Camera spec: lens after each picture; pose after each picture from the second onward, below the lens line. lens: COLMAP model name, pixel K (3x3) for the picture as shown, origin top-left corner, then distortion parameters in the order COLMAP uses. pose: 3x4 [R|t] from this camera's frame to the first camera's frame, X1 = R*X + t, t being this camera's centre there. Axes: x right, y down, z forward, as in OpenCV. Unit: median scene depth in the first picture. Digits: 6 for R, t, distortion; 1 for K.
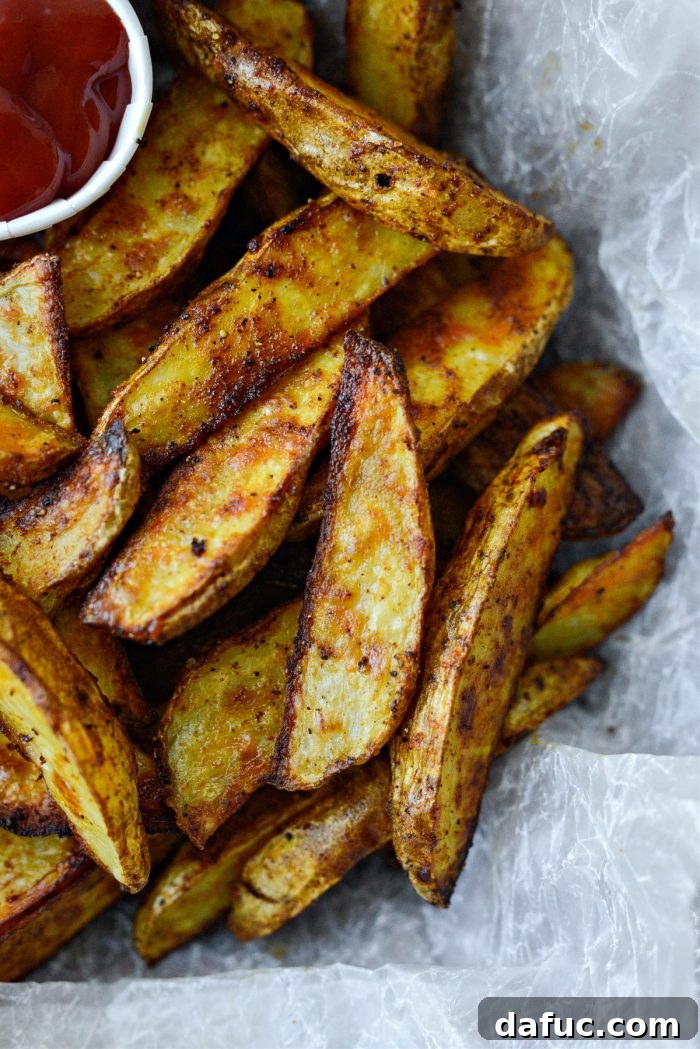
lens RADIAL K [[1909.9, 0, 350.0], [0, 1909.9, 524.5], [0, 0, 1]] dist [-0.035036, -0.070026]
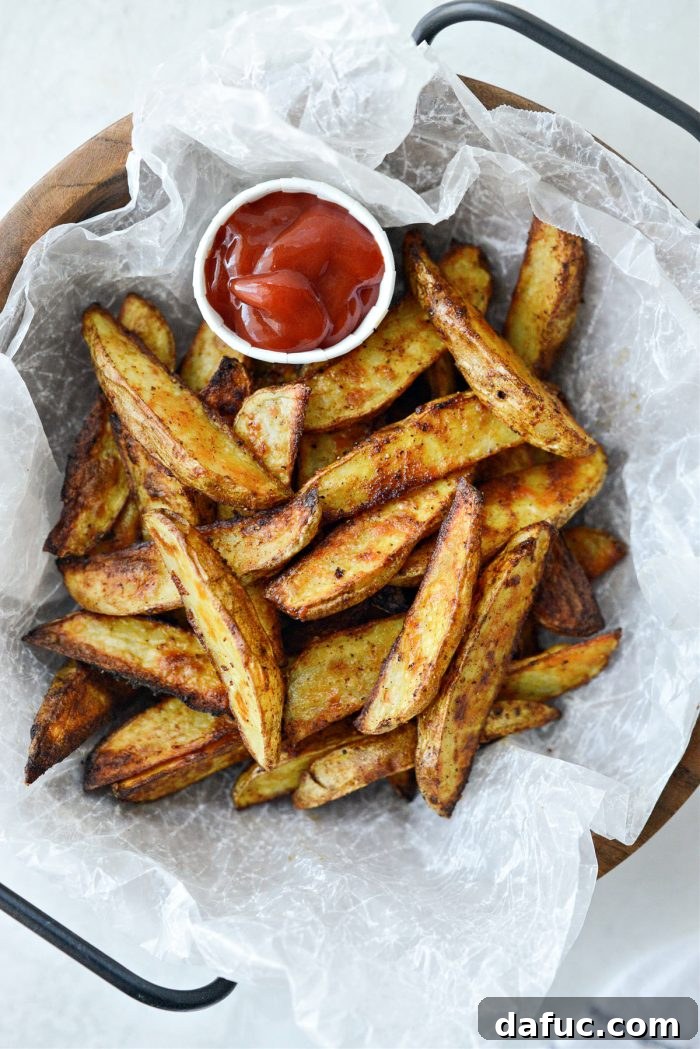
lens RADIAL K [[1741.9, 0, 349.1], [0, 1741.9, 576.9], [0, 0, 1]] dist [0.000042, -0.023561]
pose [[0.952132, 0.277924, -0.127287, 0.124276], [-0.276684, 0.960562, 0.027682, -0.029737], [0.129961, 0.008861, 0.991480, -0.517599]]
